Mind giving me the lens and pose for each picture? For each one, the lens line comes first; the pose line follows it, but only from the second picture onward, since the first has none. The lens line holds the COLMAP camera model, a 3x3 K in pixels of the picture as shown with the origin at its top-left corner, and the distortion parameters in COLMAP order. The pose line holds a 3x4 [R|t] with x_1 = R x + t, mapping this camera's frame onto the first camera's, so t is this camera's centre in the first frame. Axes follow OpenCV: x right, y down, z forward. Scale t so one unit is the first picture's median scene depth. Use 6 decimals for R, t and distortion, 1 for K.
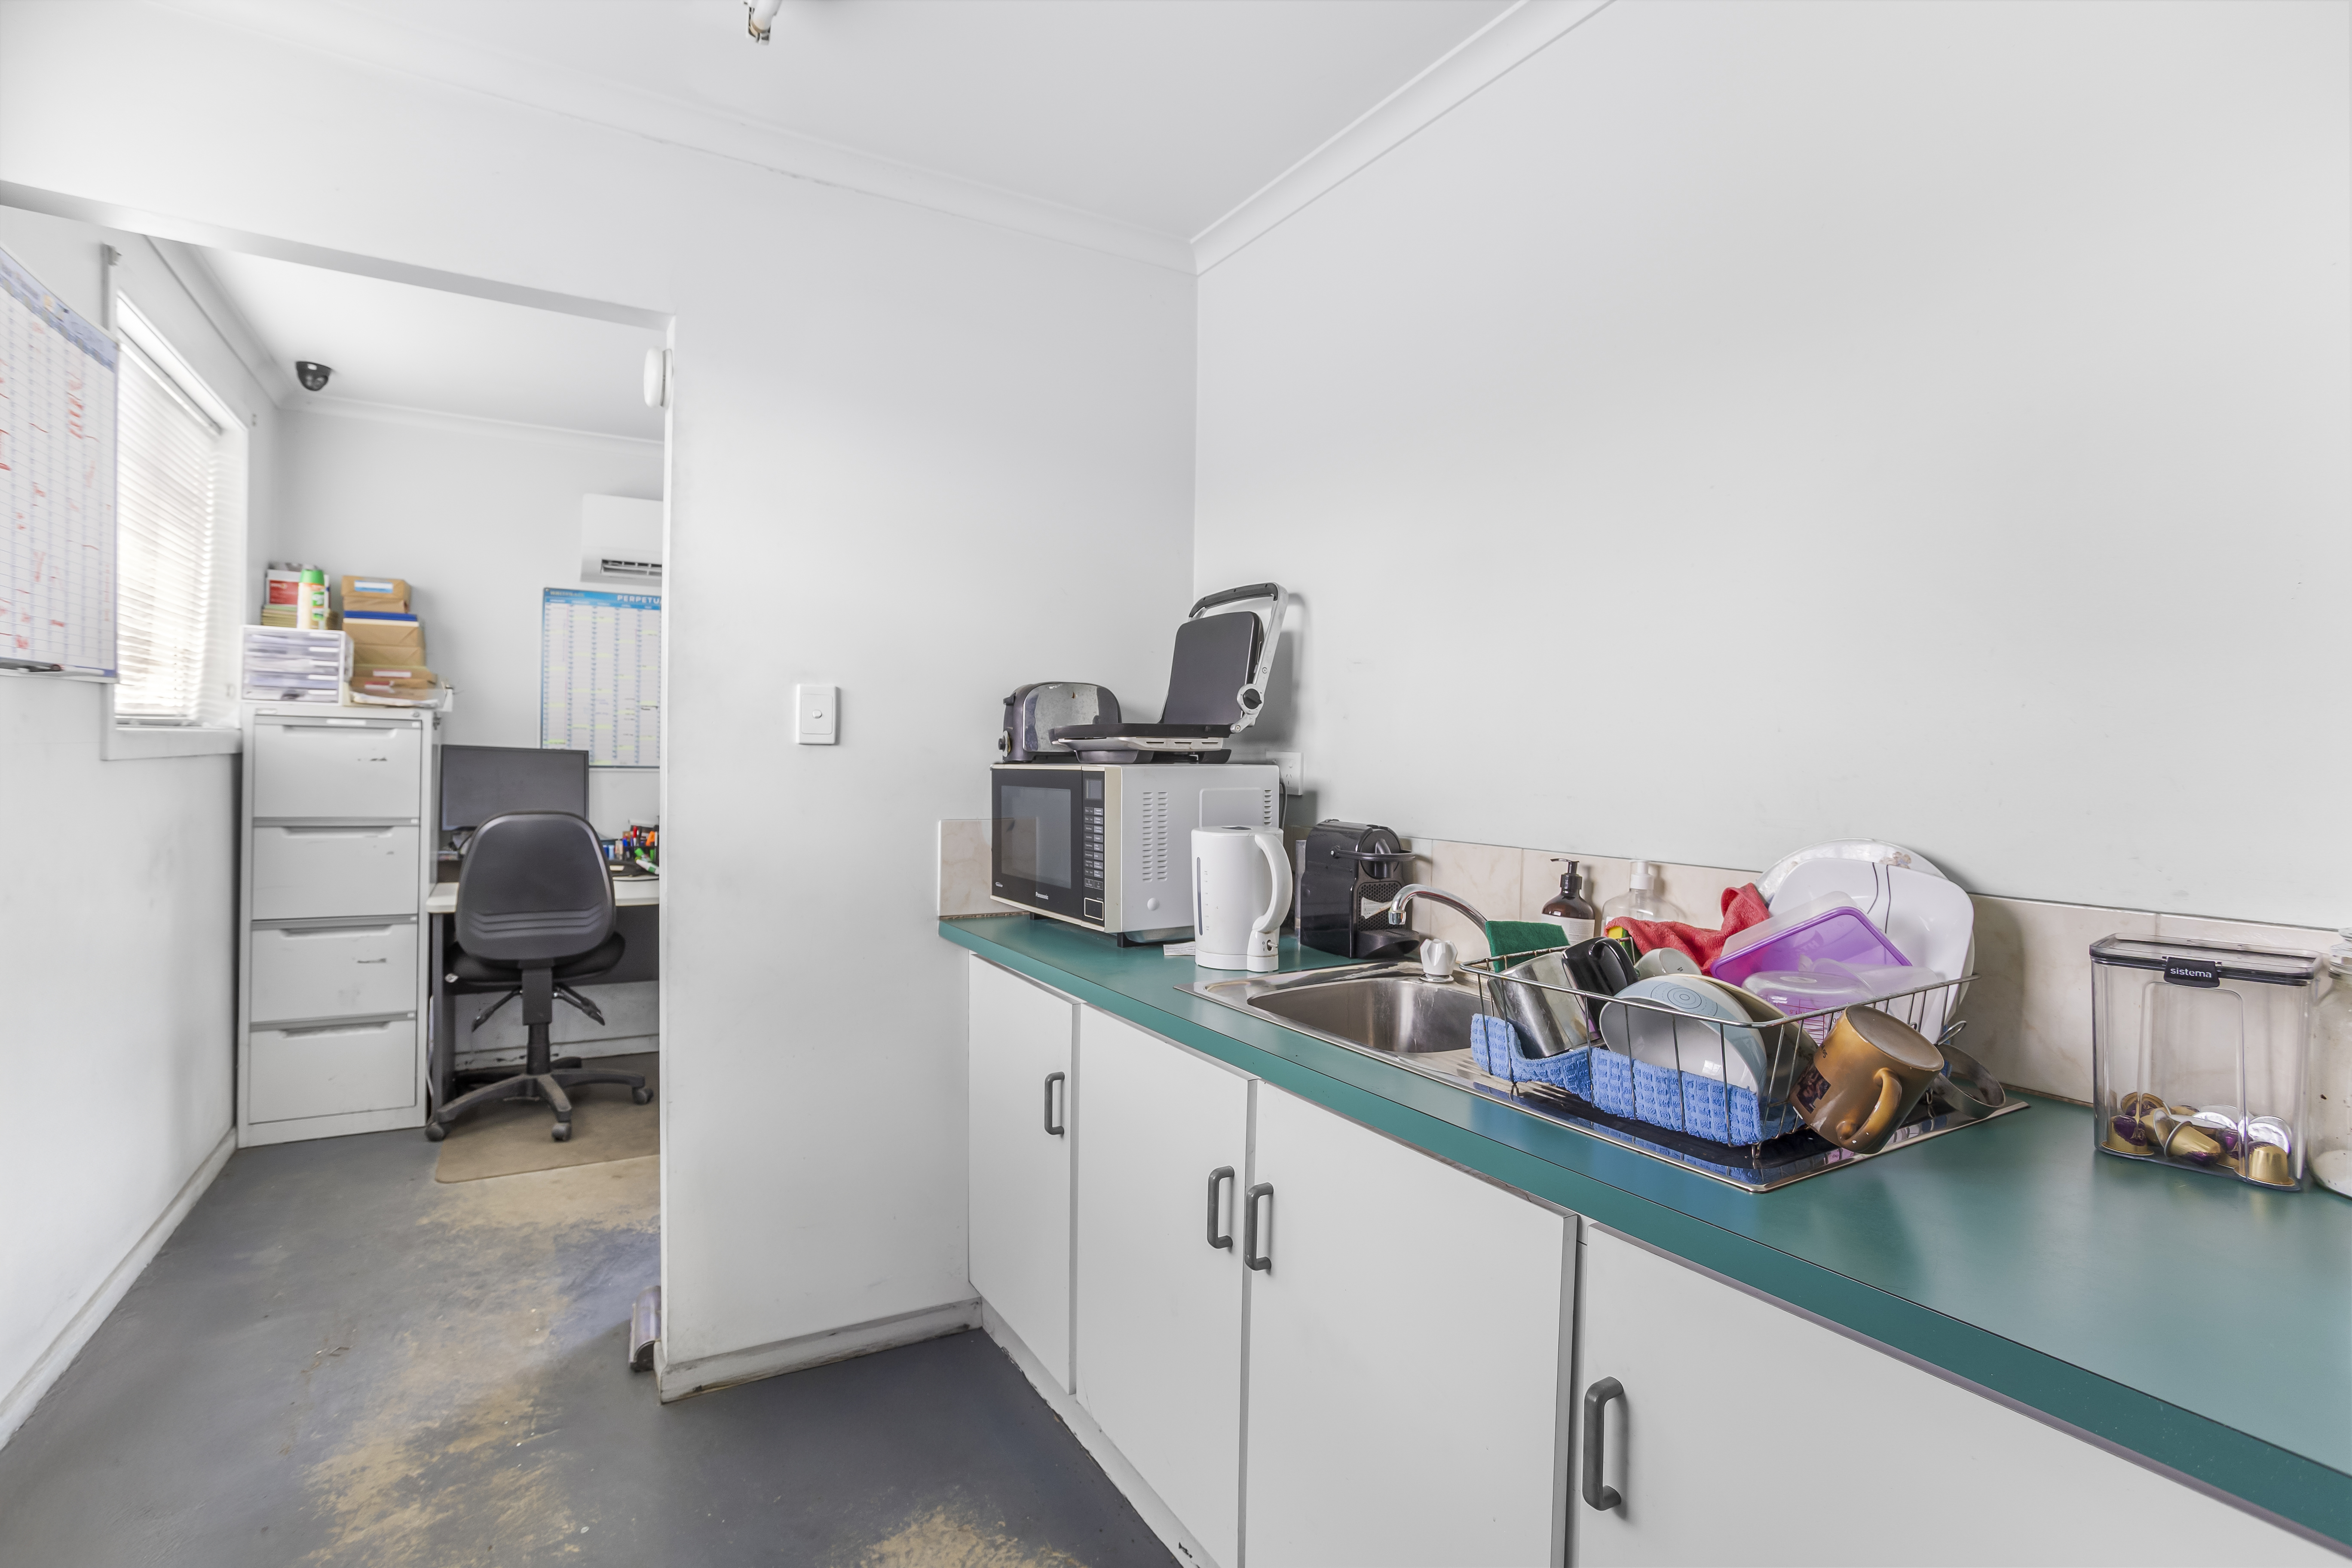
lens RADIAL K [[1122.2, 0, 1162.2], [0, 1122.2, 777.9], [0, 0, 1]] dist [0.002749, 0.001469]
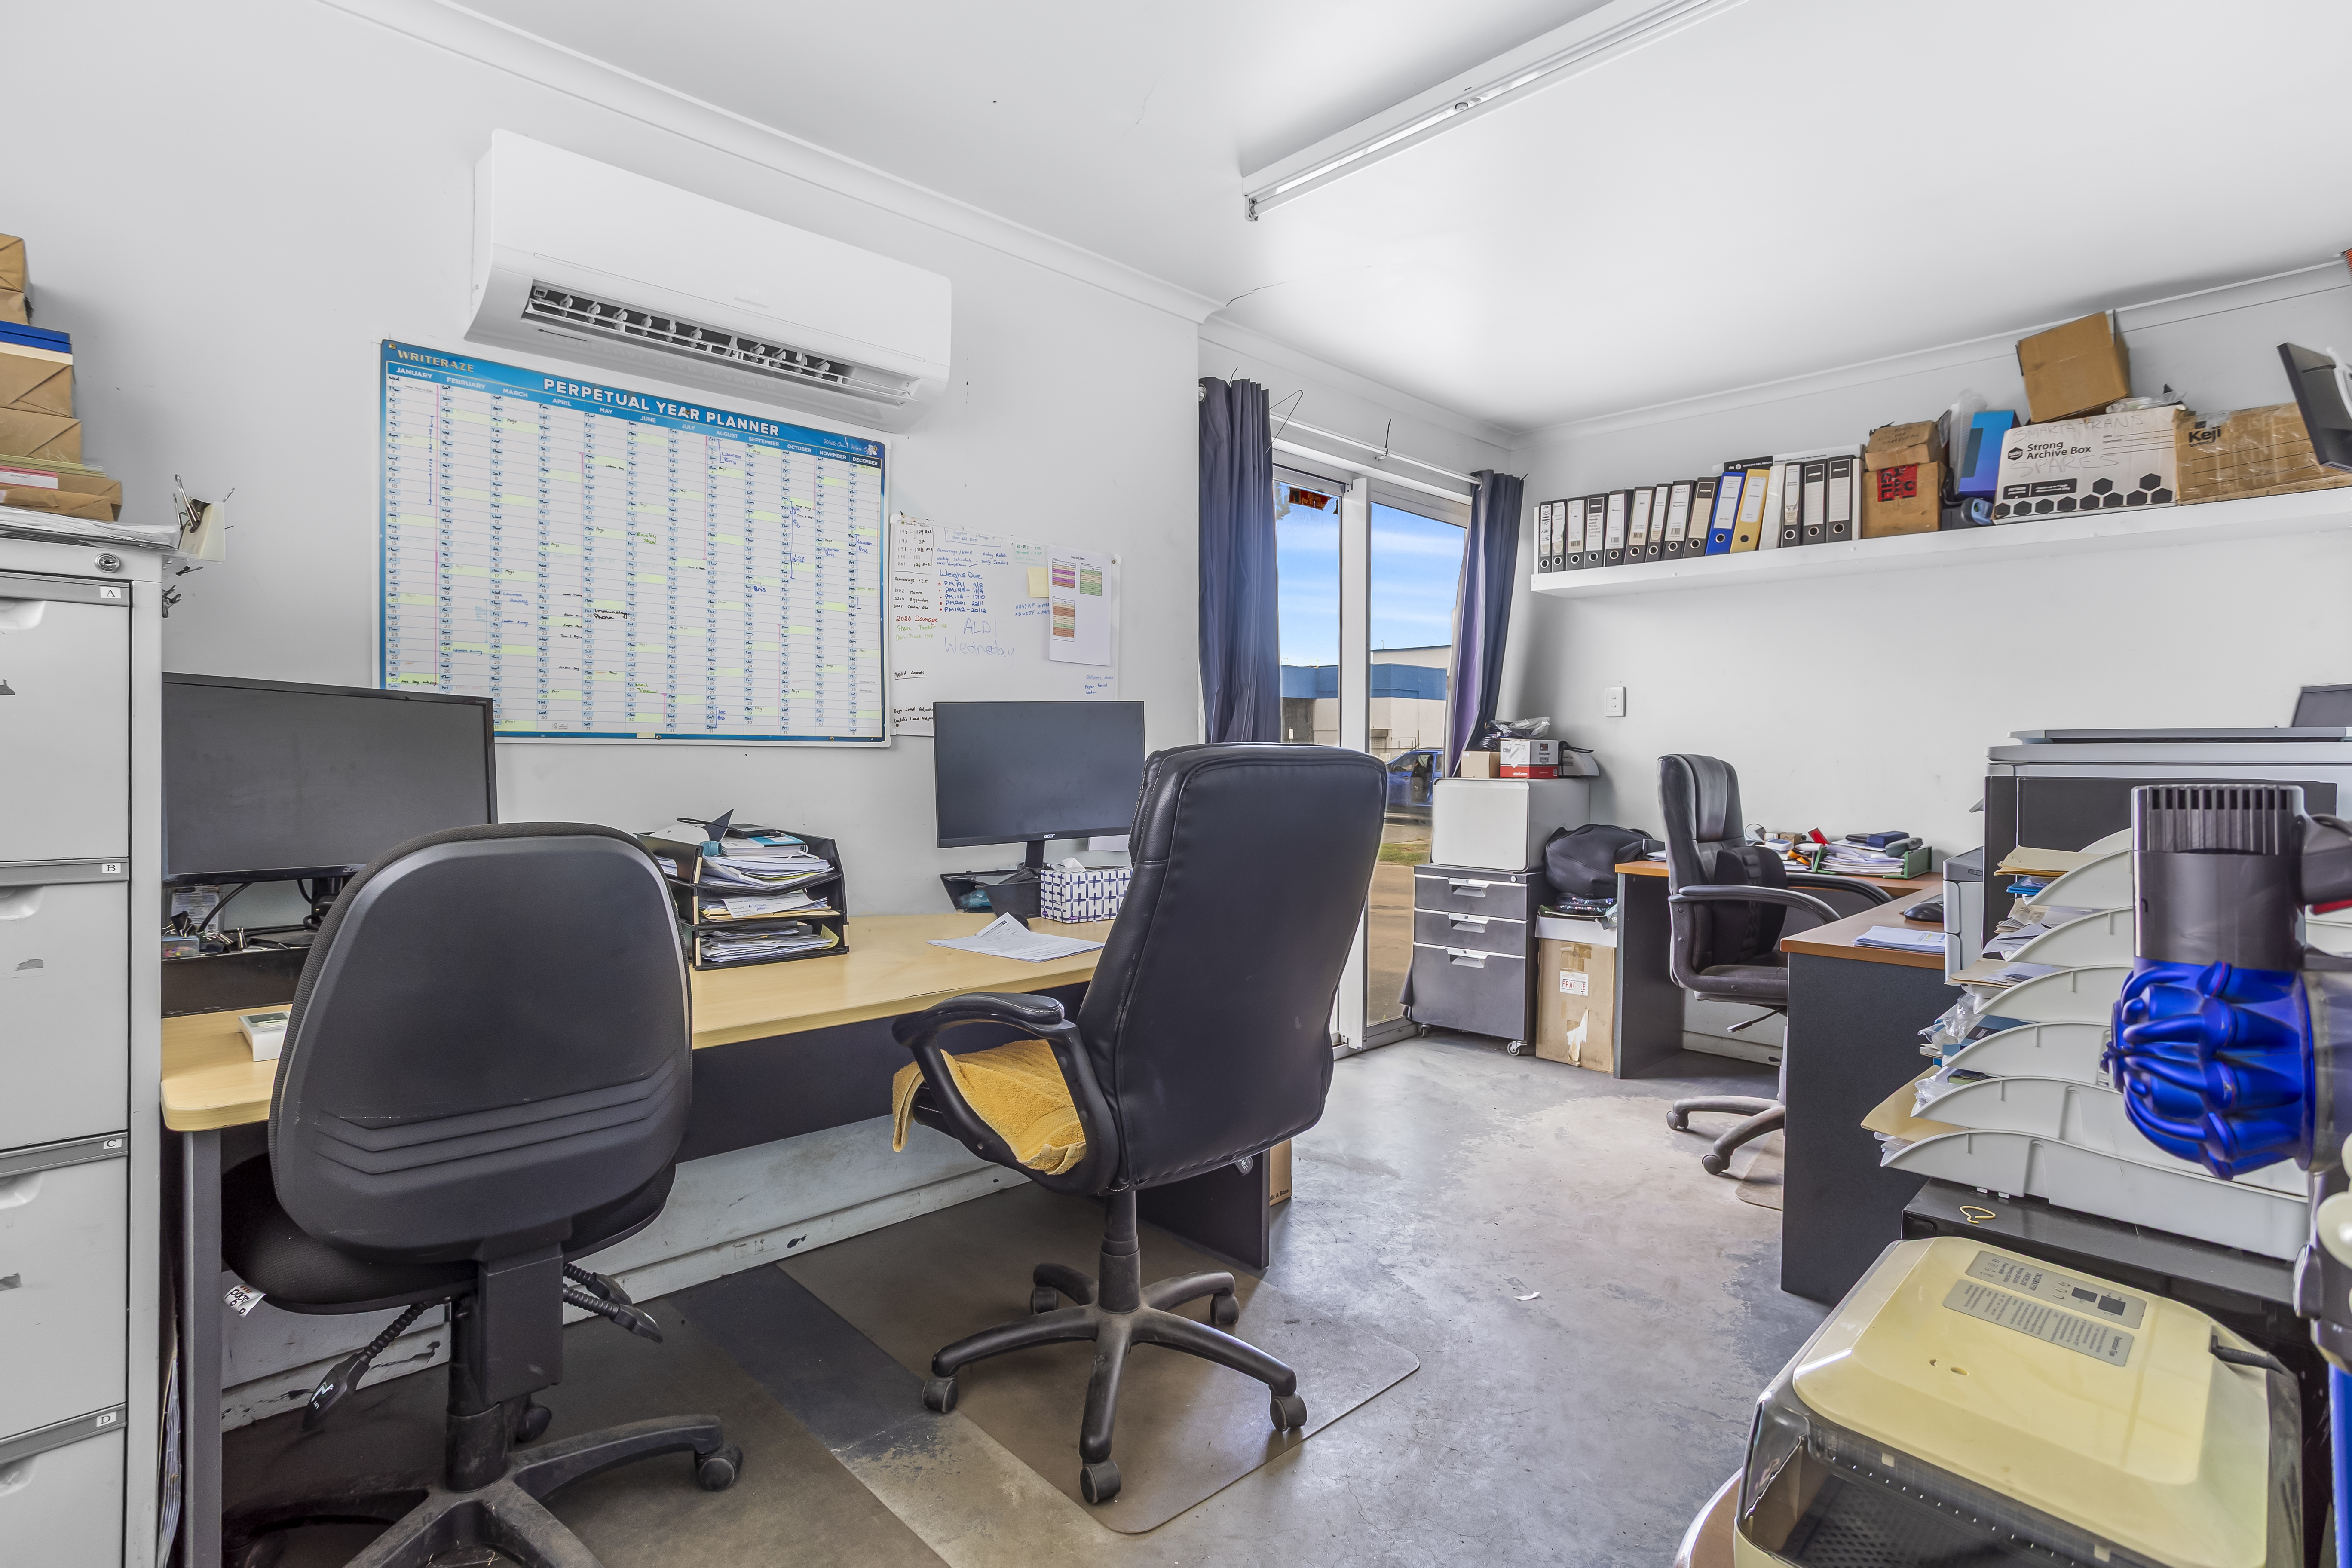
lens RADIAL K [[1122.2, 0, 1191.4], [0, 1122.2, 770.7], [0, 0, 1]] dist [0.002749, 0.001469]
pose [[0.963373, -0.018949, 0.267496, -0.358869], [0.020298, 0.999791, -0.002279, 0.013524], [-0.267397, 0.007625, 0.963556, 0.471969]]
